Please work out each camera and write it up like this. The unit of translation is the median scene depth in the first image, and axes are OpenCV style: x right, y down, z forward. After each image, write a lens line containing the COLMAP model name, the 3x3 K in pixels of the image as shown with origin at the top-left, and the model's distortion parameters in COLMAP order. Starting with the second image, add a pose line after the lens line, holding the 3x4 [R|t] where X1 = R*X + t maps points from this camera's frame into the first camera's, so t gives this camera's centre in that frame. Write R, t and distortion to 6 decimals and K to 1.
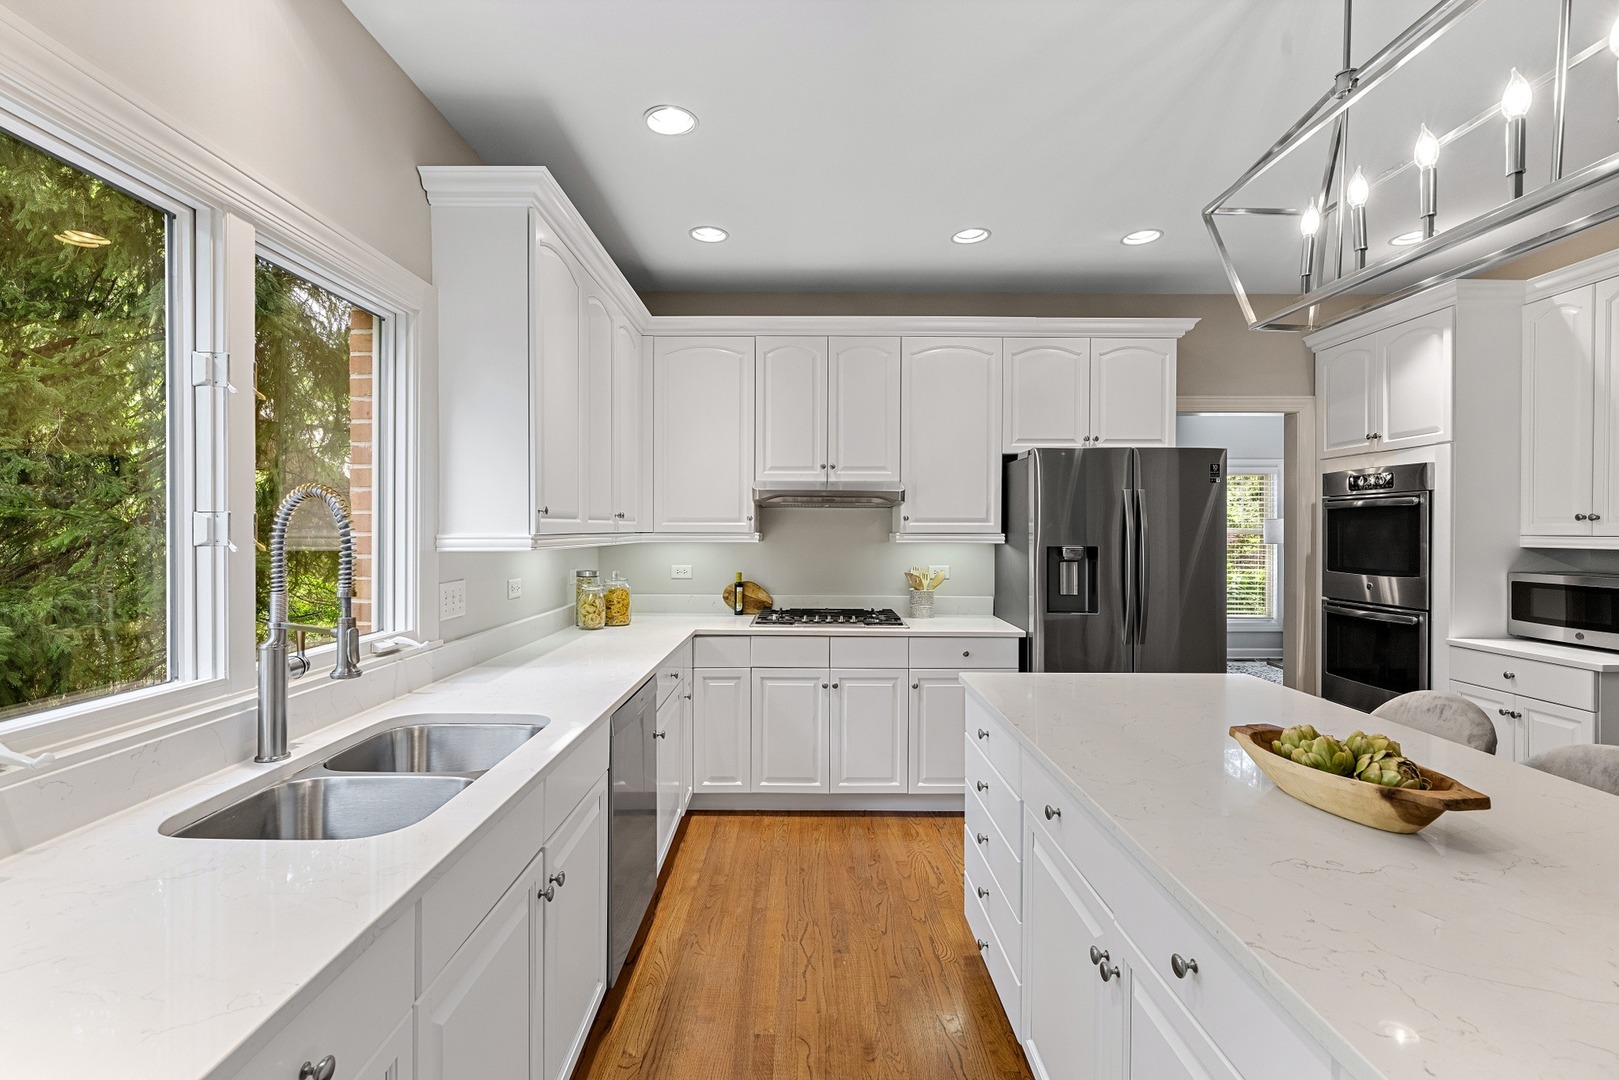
lens RADIAL K [[725.5, 0, 804.3], [0, 725.5, 533.9], [0, 0, 1]] dist [-0.004840, -0.000719]
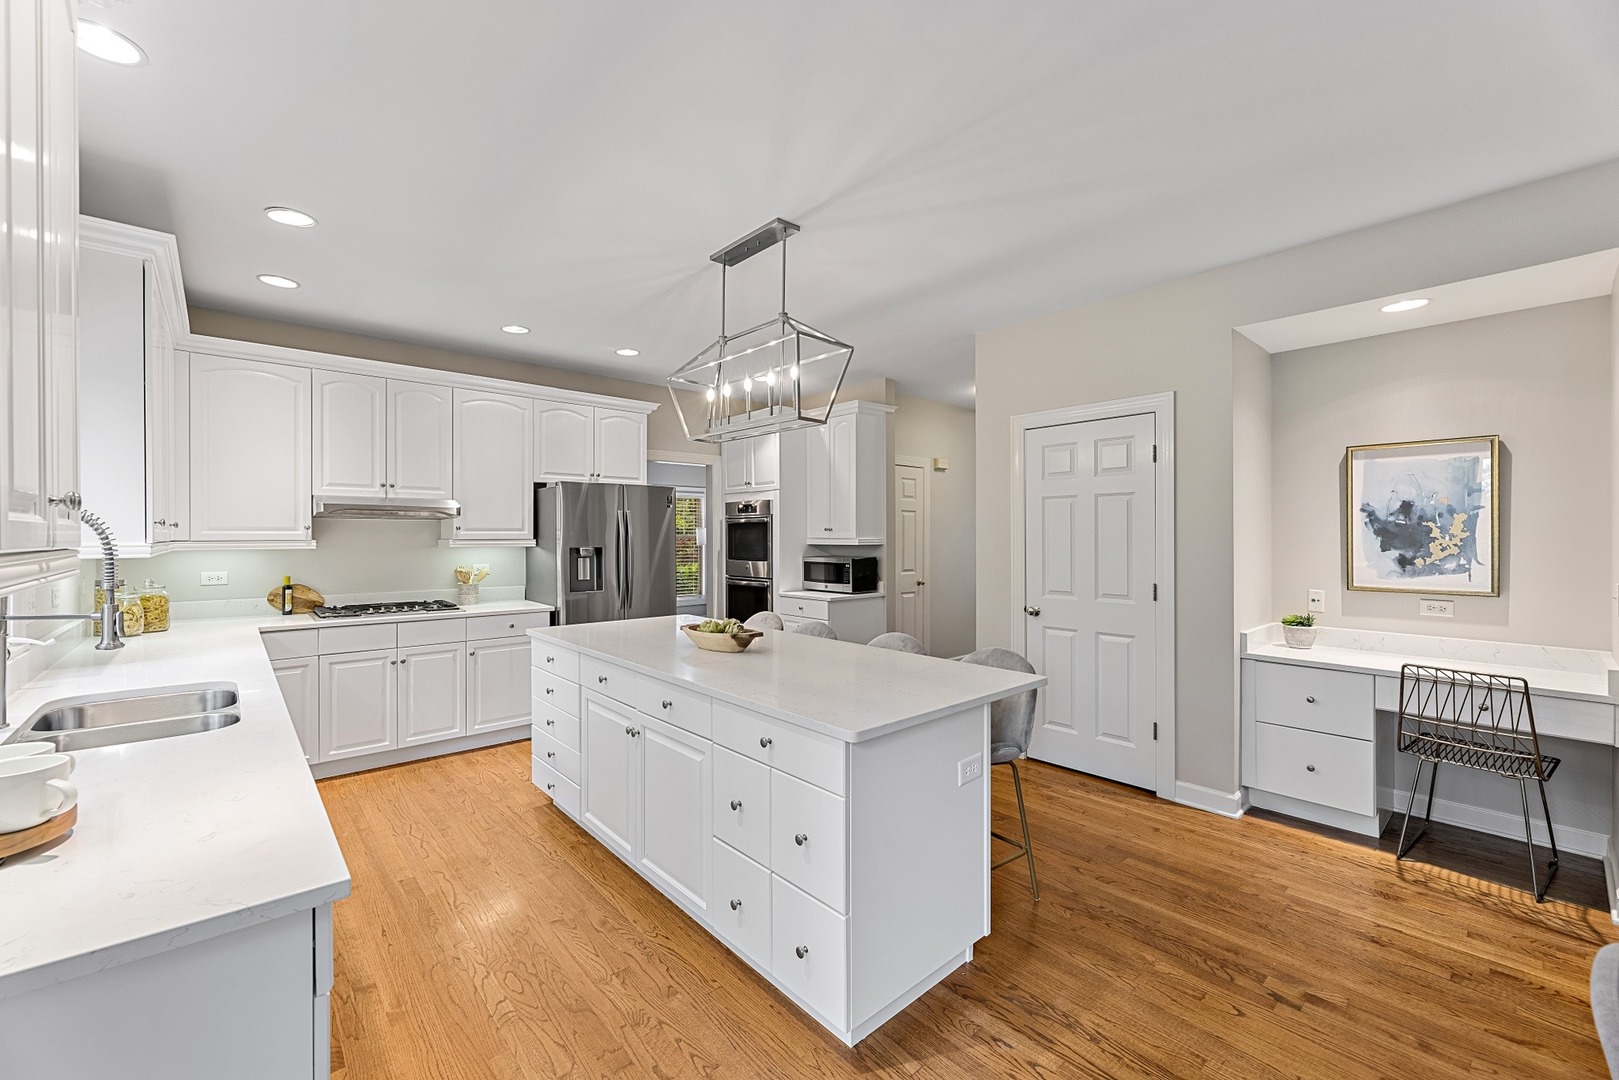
lens RADIAL K [[660.7, 0, 809.5], [0, 660.7, 540.0], [0, 0, 1]] dist [-0.001328, -0.000146]
pose [[0.744149, -0.008211, 0.667963, -0.193595], [0.007776, 0.999963, 0.003628, 0.000268], [-0.667968, 0.002494, 0.744185, -0.319512]]
